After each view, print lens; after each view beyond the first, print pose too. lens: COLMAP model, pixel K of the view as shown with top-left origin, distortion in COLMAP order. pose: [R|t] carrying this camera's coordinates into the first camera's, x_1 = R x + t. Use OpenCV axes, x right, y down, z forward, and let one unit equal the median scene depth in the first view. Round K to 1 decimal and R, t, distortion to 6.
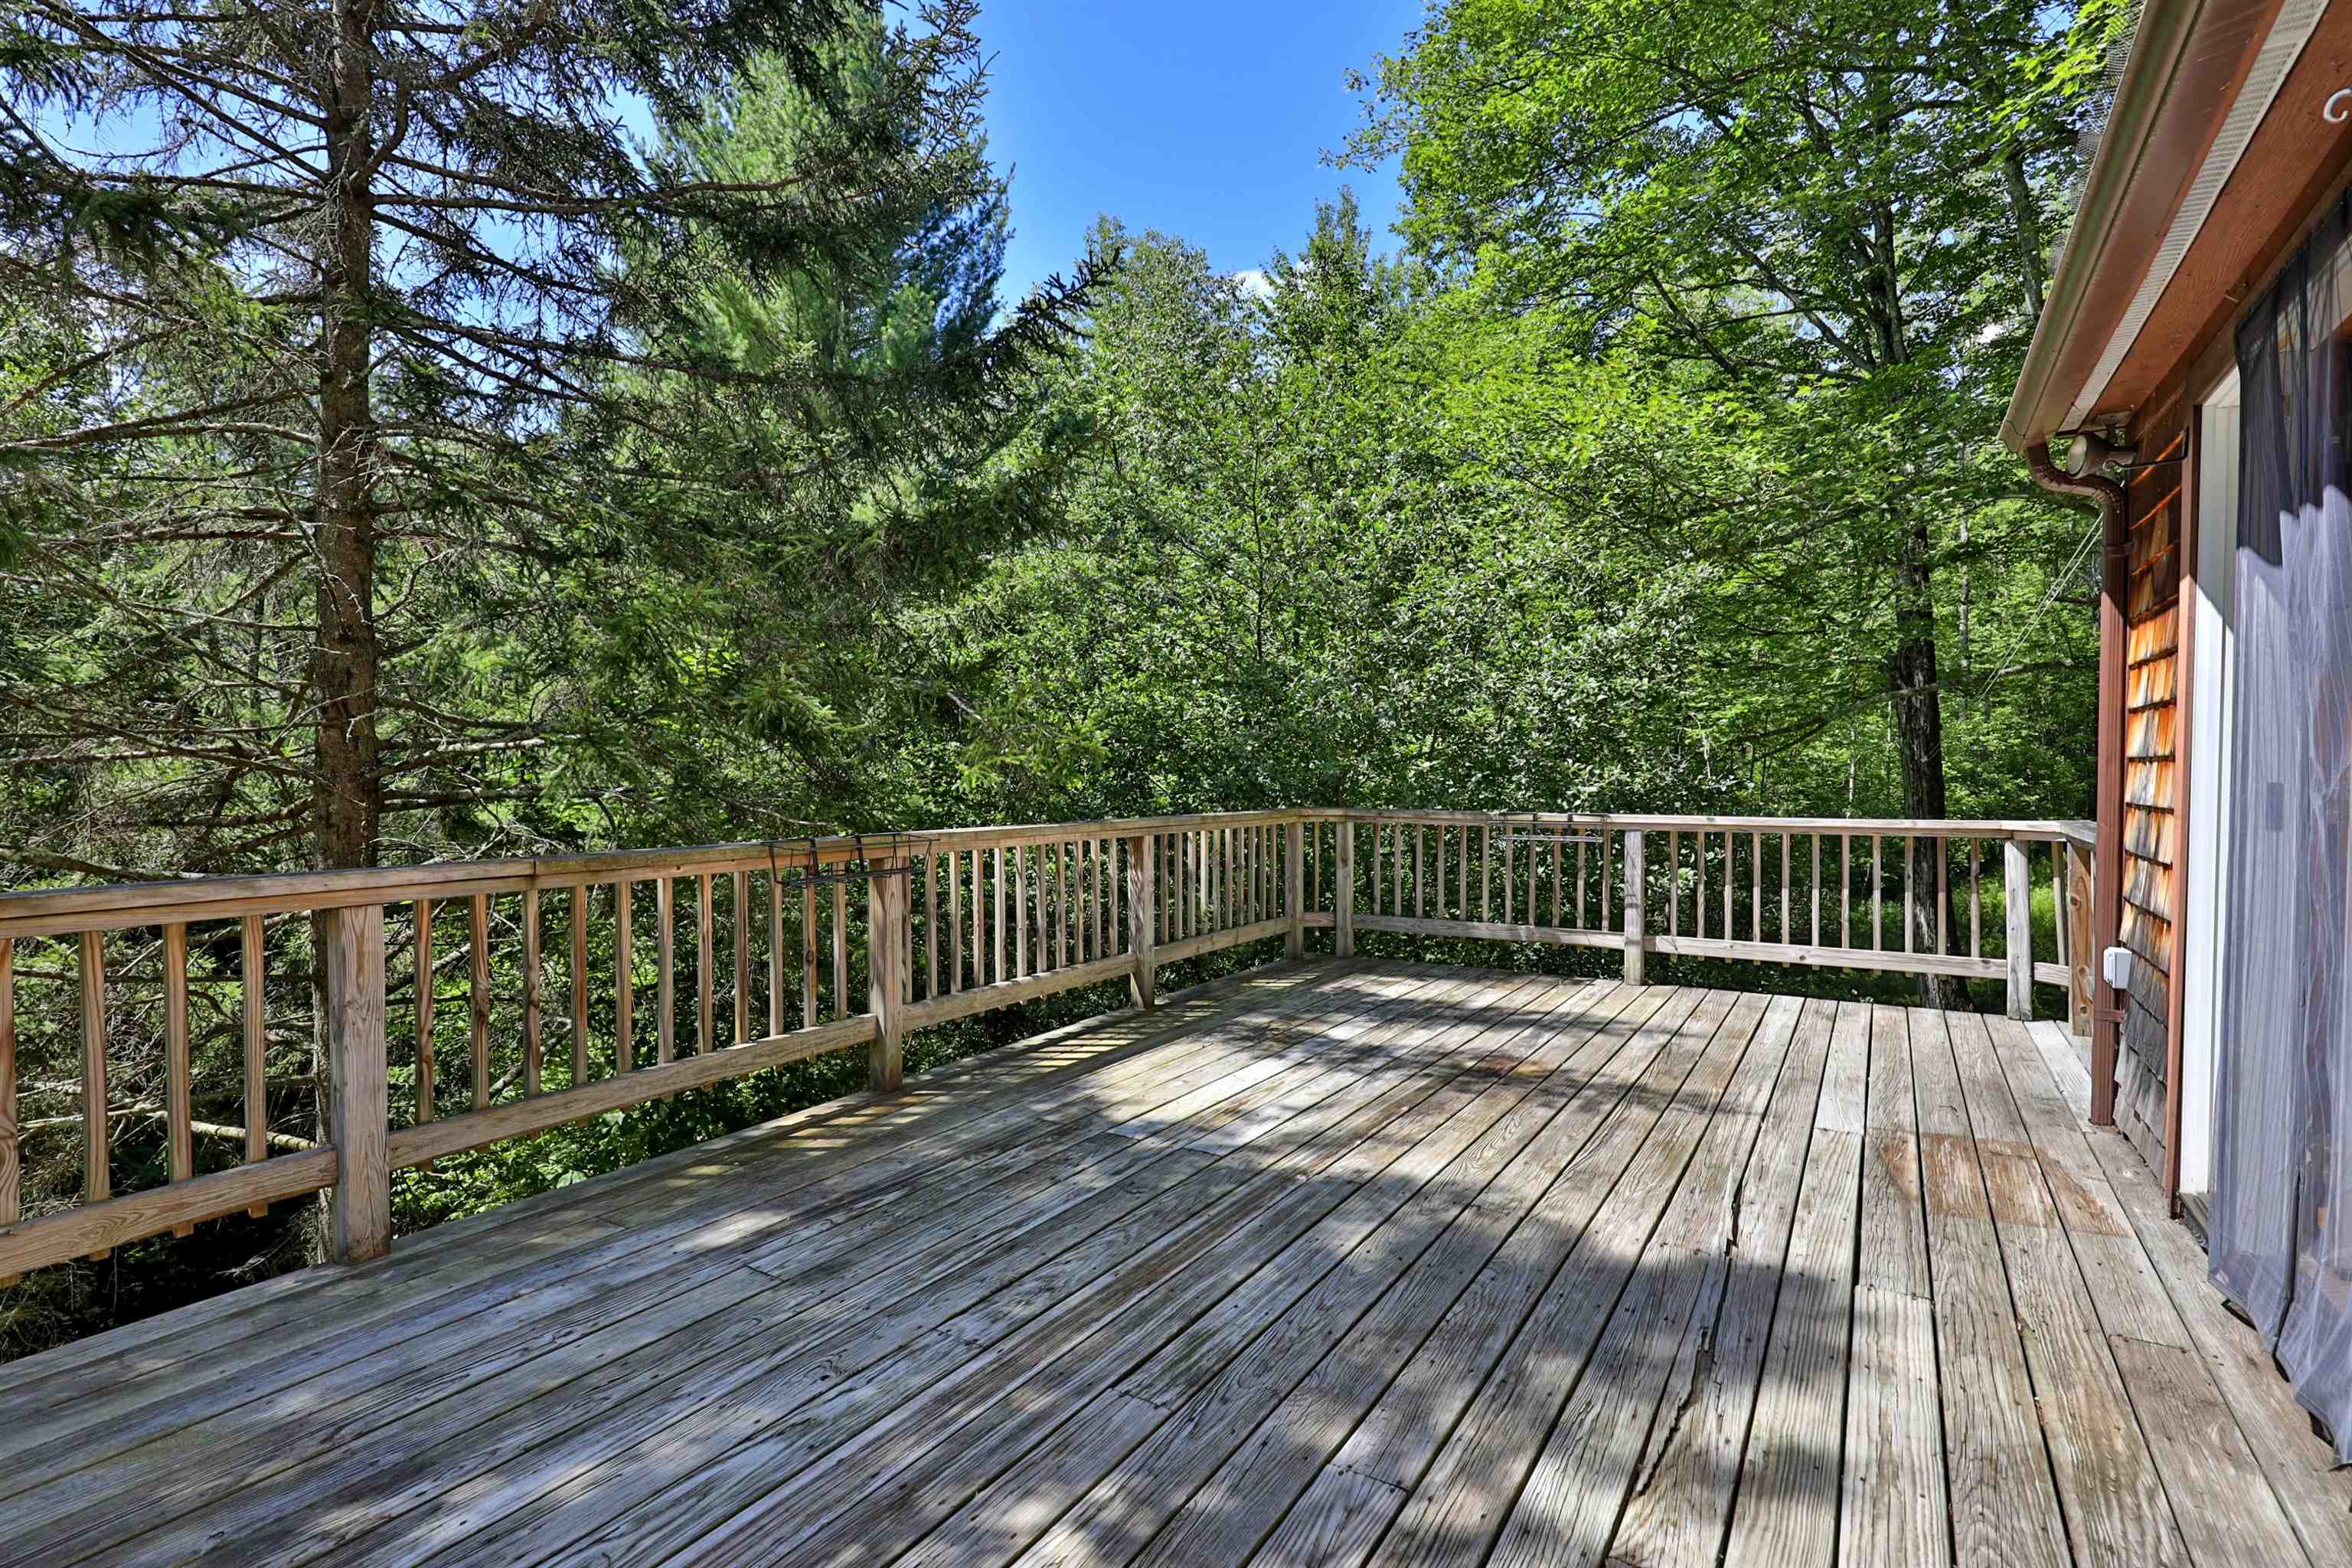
lens RADIAL K [[1127.9, 0, 1175.5], [0, 1127.9, 788.3], [0, 0, 1]] dist [0.005208, -0.002355]
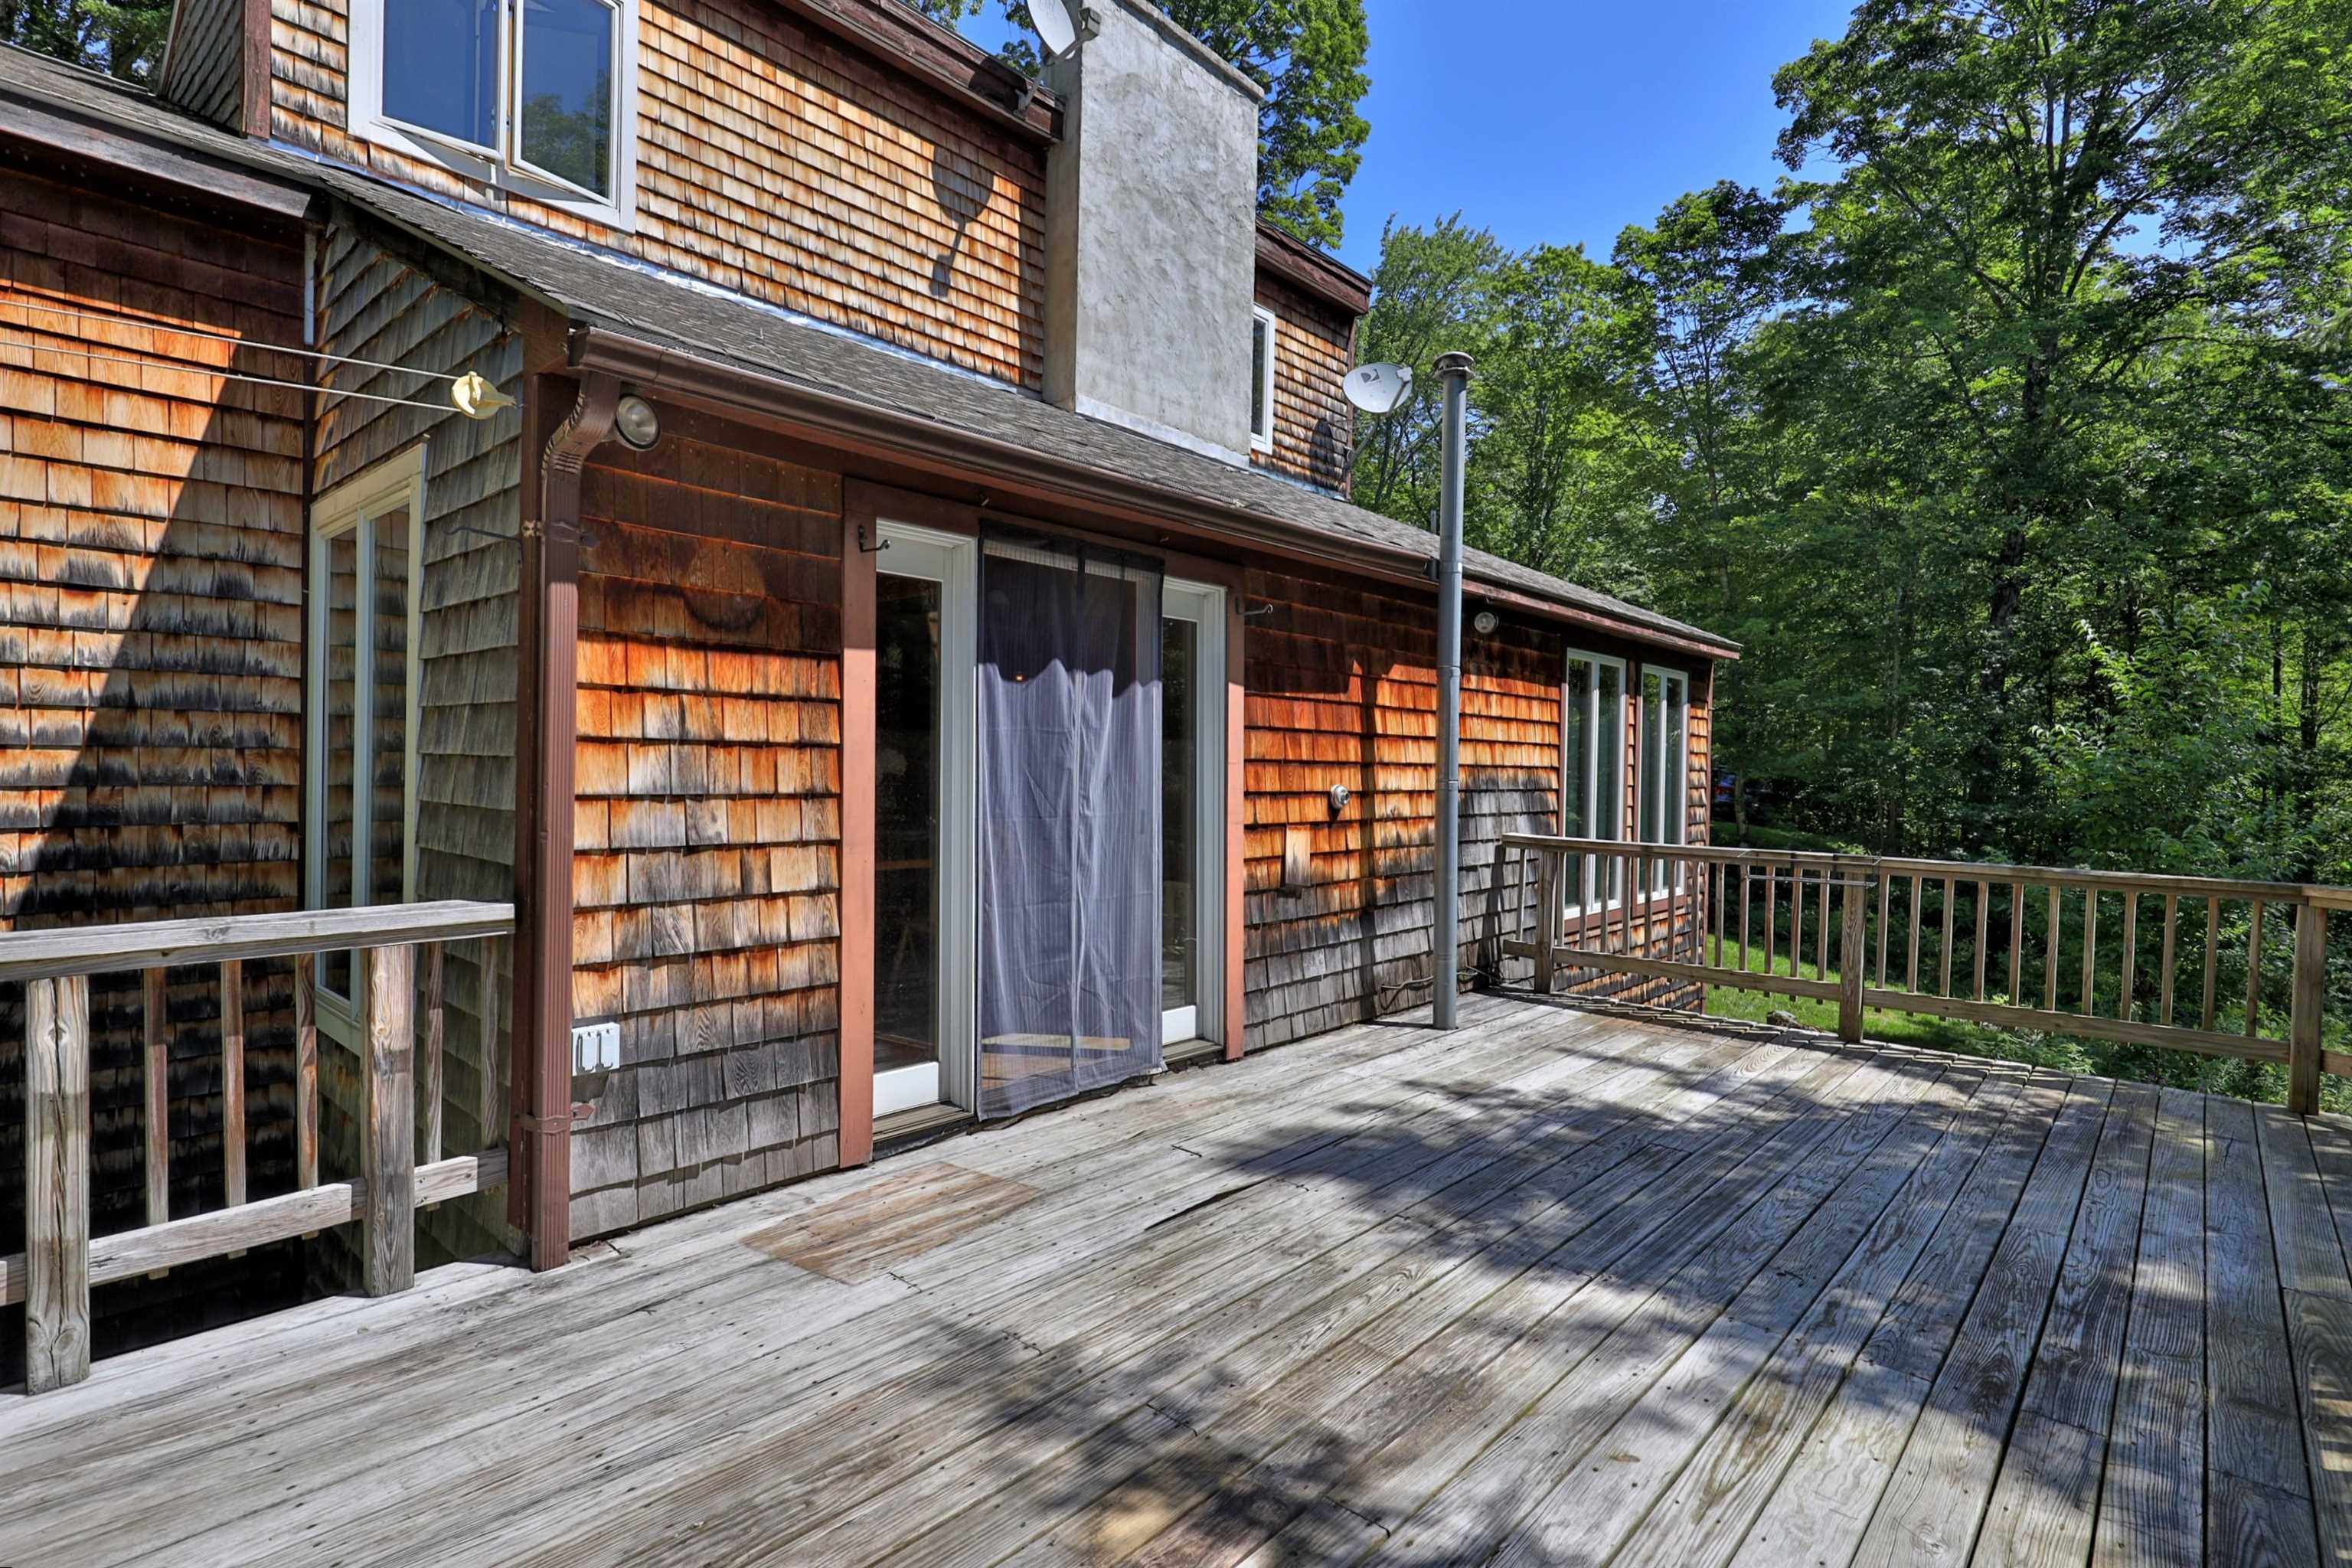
lens RADIAL K [[1141.9, 0, 1179.1], [0, 1141.9, 779.1], [0, 0, 1]] dist [-0.004095, 0.000190]
pose [[-0.985607, -0.022051, 0.167611, 0.319837], [-0.016927, 0.999346, 0.031938, -0.084198], [-0.168206, 0.028642, -0.985336, 2.027729]]
